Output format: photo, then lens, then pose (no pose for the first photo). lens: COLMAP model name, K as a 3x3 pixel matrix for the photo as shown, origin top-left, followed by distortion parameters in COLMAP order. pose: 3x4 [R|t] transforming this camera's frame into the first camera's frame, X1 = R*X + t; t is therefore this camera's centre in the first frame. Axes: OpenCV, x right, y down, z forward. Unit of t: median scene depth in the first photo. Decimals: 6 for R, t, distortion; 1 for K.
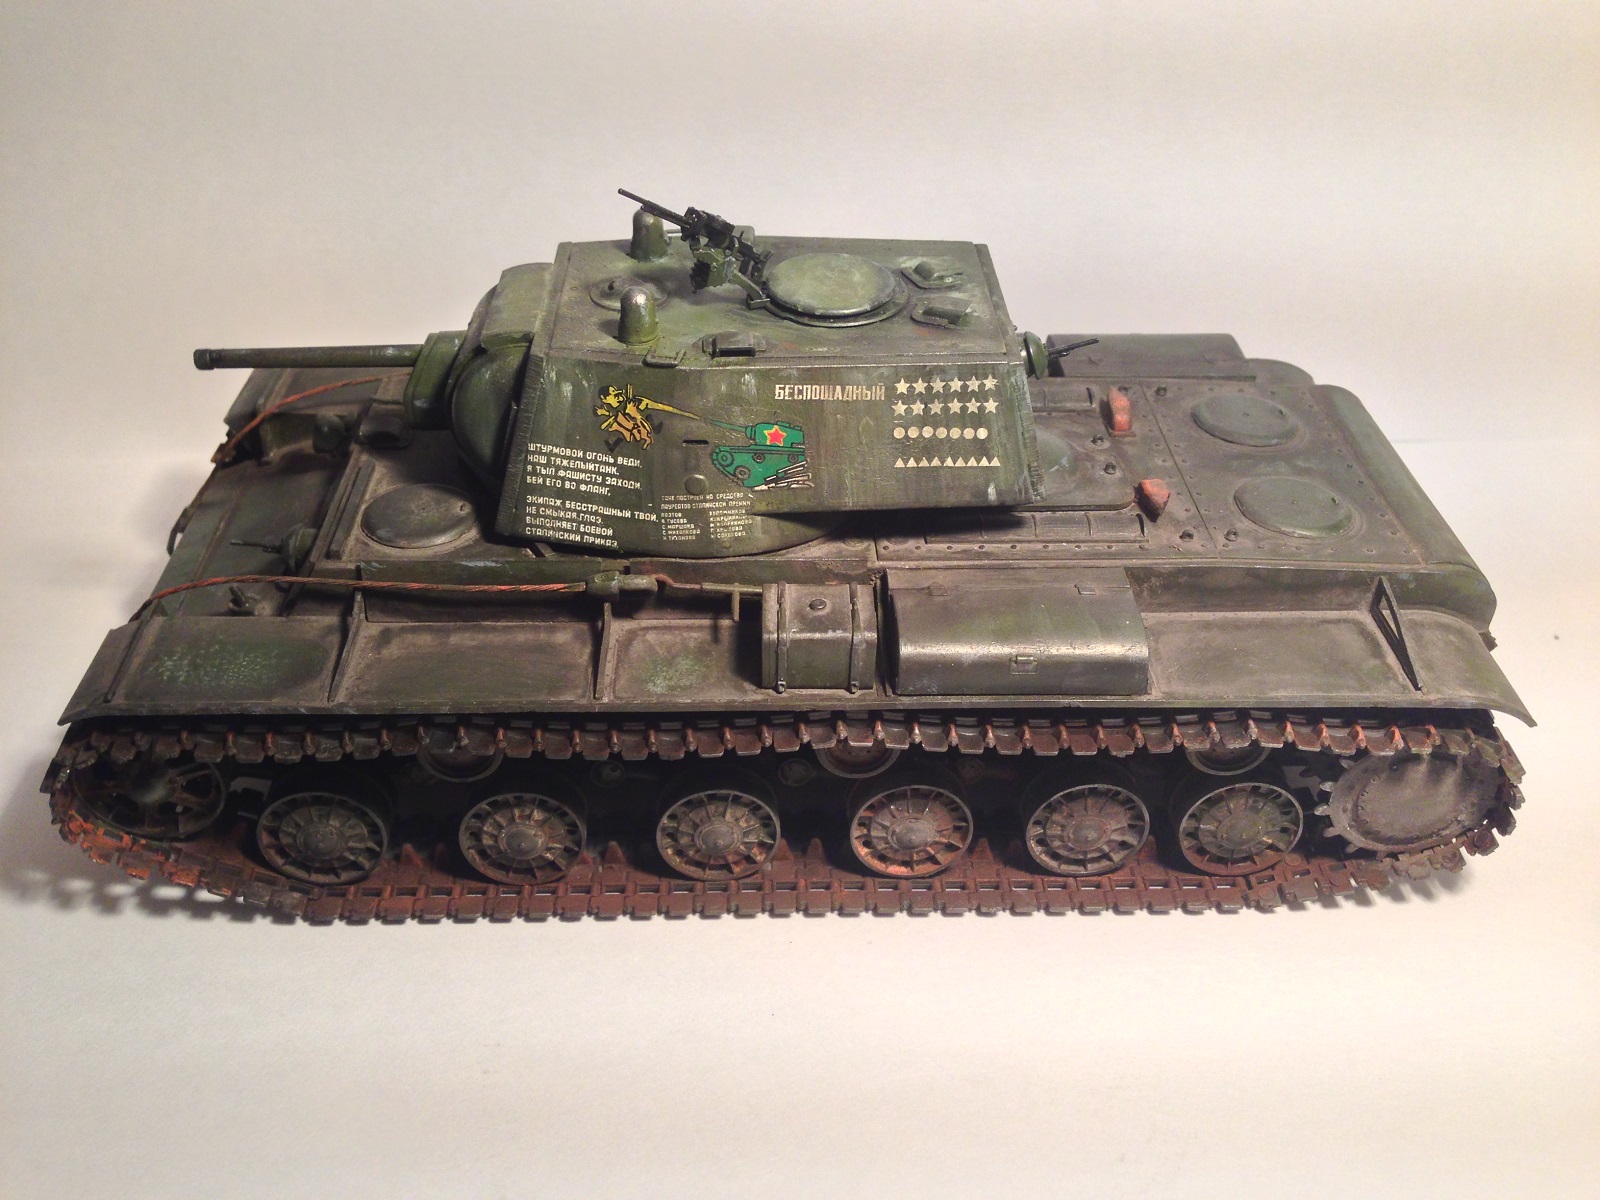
lens RADIAL K [[1559.3, 0, 800.0], [0, 1559.3, 600.0], [0, 0, 1]] dist [0.022750, 0.025744]
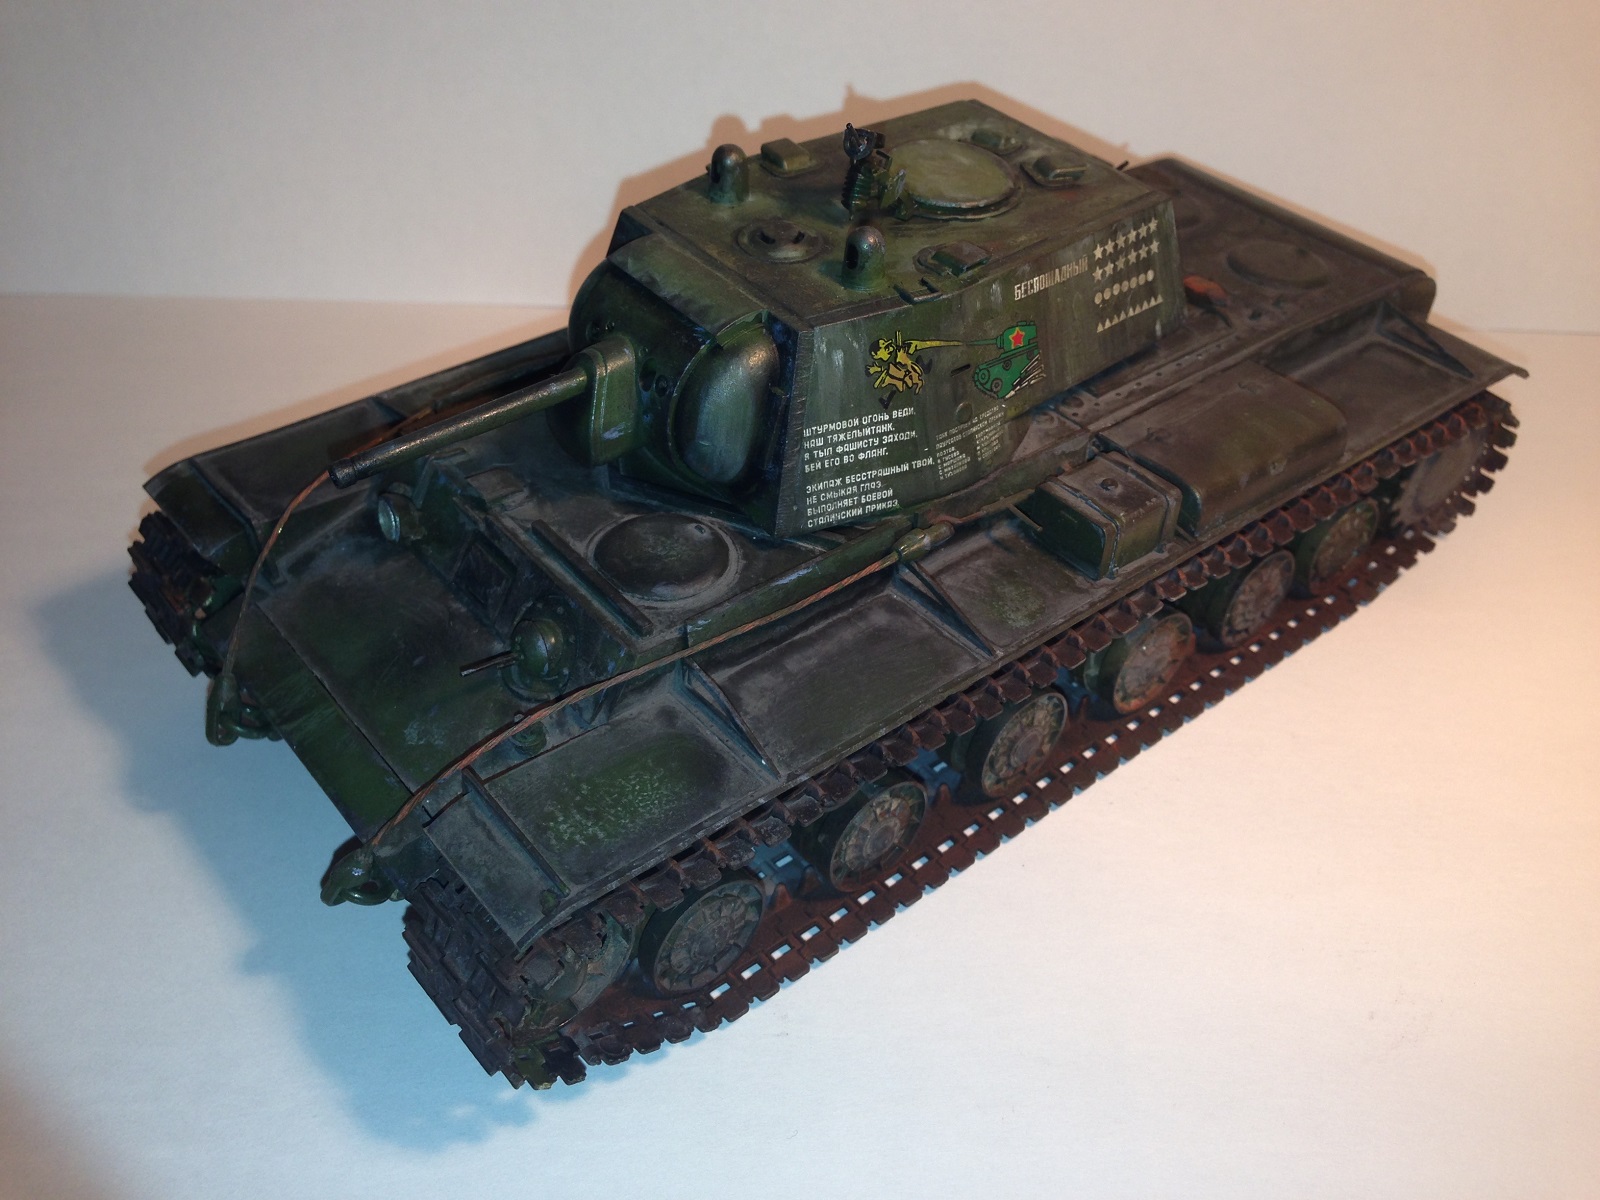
lens RADIAL K [[1559.3, 0, 800.0], [0, 1559.3, 600.0], [0, 0, 1]] dist [0.022750, 0.025744]
pose [[0.789166, -0.381589, 0.481256, -0.648457], [0.324735, 0.924330, 0.200402, -0.191736], [-0.521310, -0.001870, 0.853365, 0.239610]]
